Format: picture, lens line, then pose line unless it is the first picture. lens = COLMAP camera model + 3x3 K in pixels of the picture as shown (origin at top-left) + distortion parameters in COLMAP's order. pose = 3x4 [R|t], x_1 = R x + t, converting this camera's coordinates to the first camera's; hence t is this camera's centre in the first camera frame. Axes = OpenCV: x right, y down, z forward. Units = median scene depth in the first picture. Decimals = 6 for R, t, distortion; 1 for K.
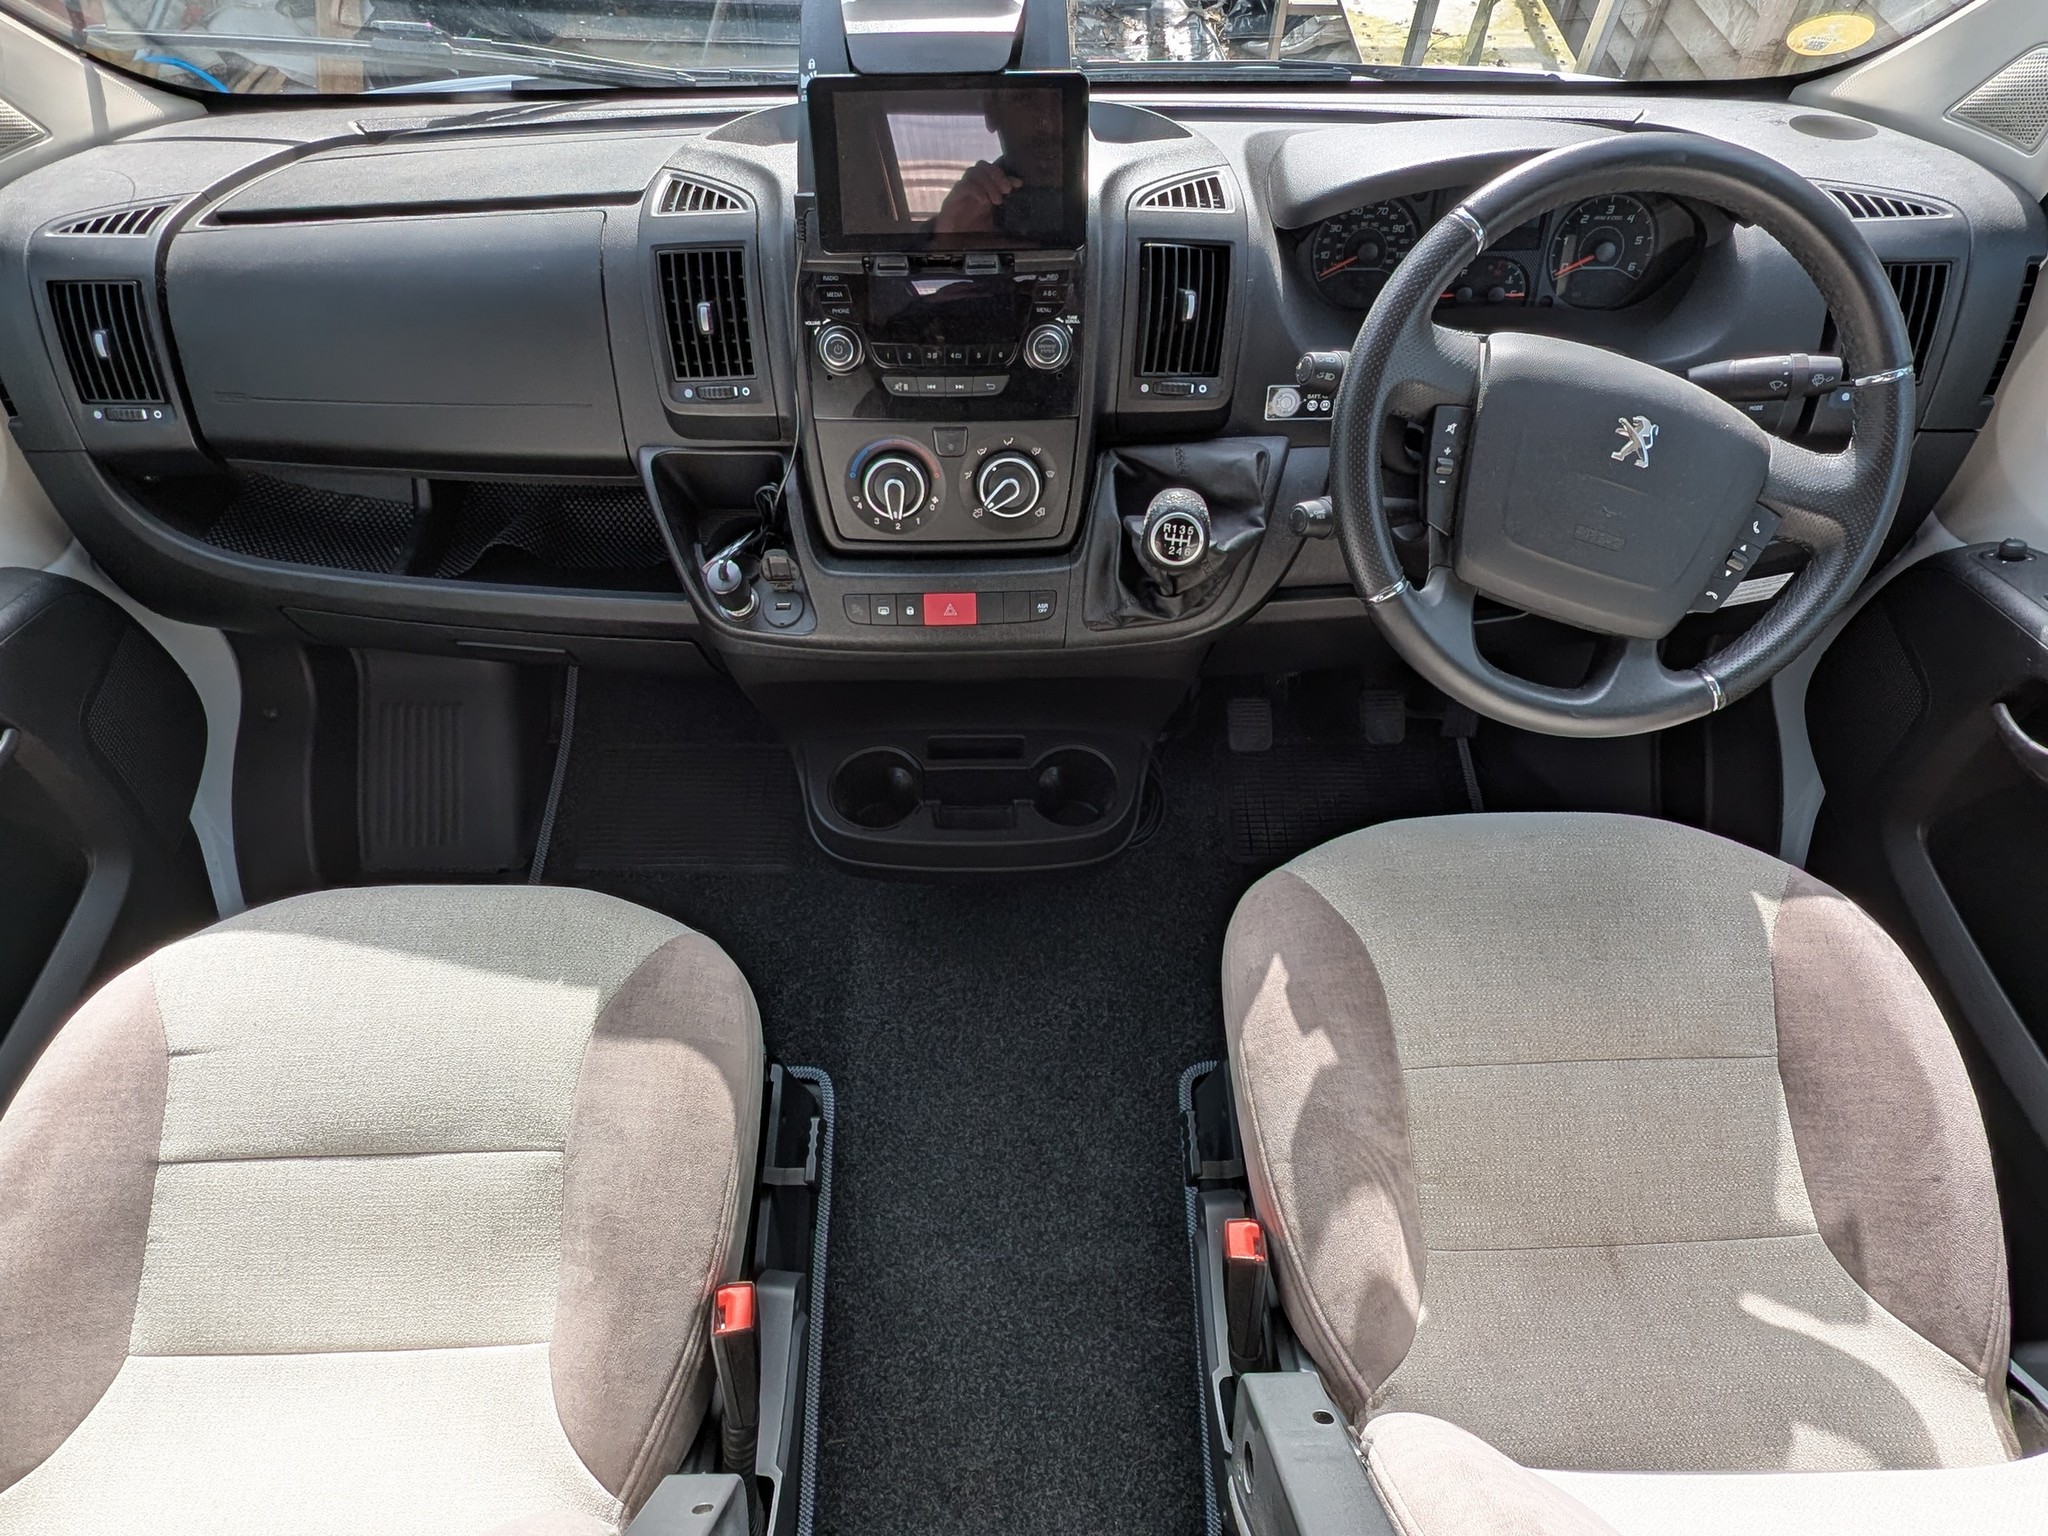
lens RADIAL K [[1129.0, 0, 1015.2], [0, 1129.0, 770.9], [0, 0, 1]] dist [-0.003510, -0.000403]
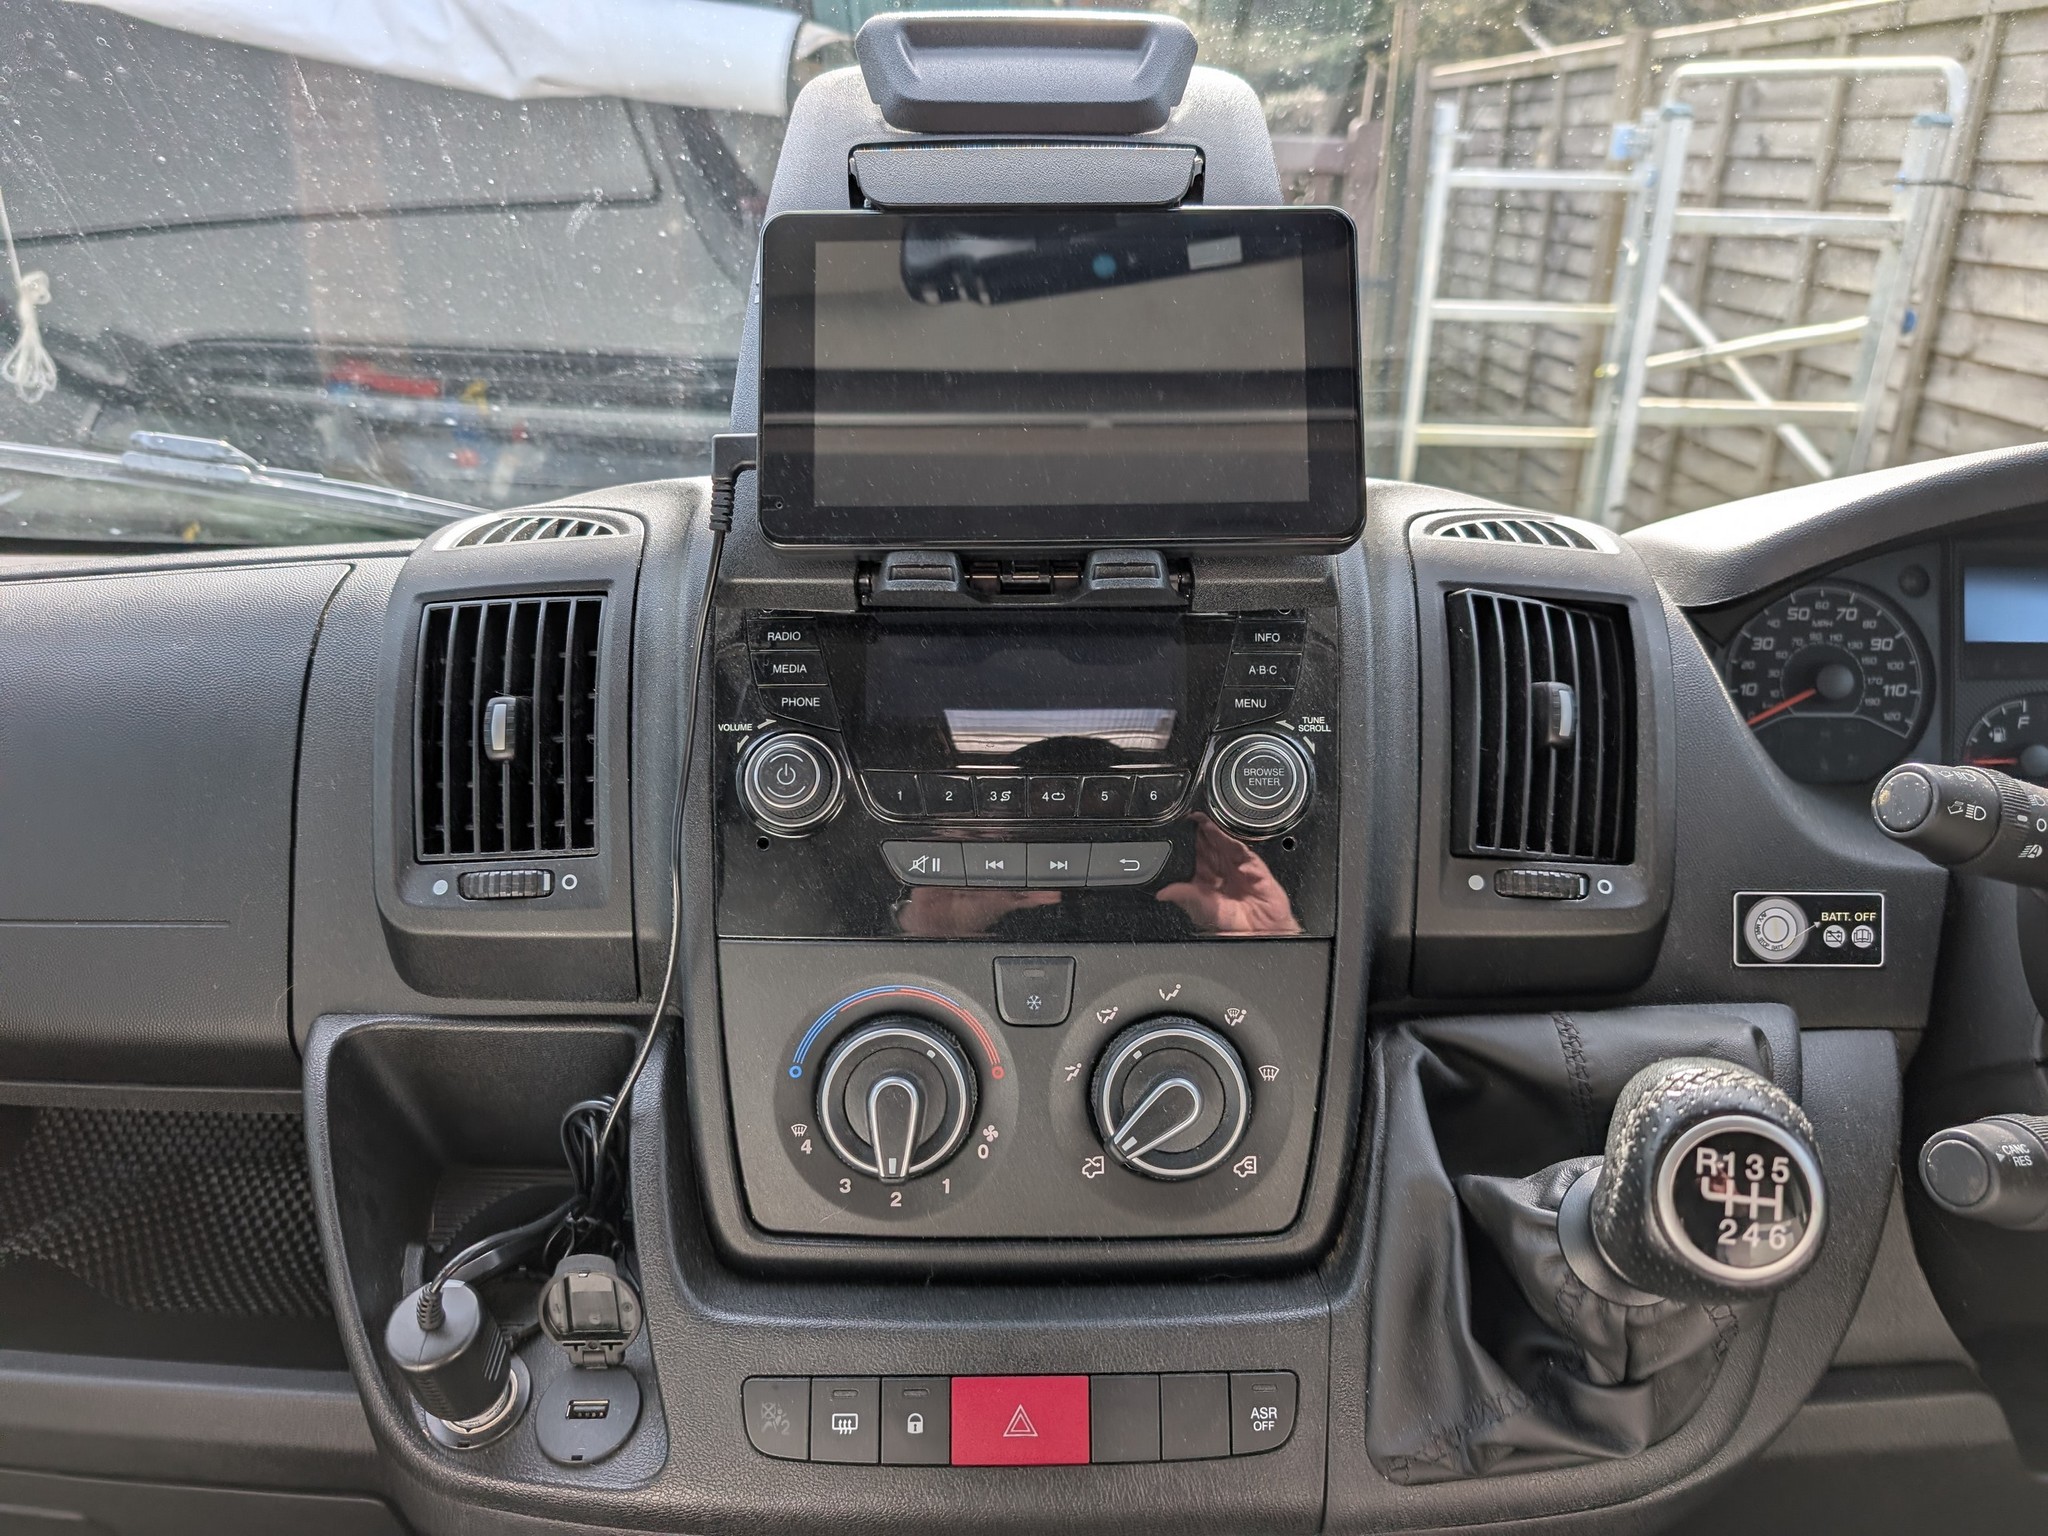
lens RADIAL K [[1491.0, 0, 1049.5], [0, 1491.0, 775.3], [0, 0, 1]] dist [-0.005748, -0.003977]
pose [[0.999976, 0.005659, -0.004039, -0.048540], [-0.006936, 0.852347, -0.522931, -0.068191], [0.000483, 0.522946, 0.852366, 0.473075]]
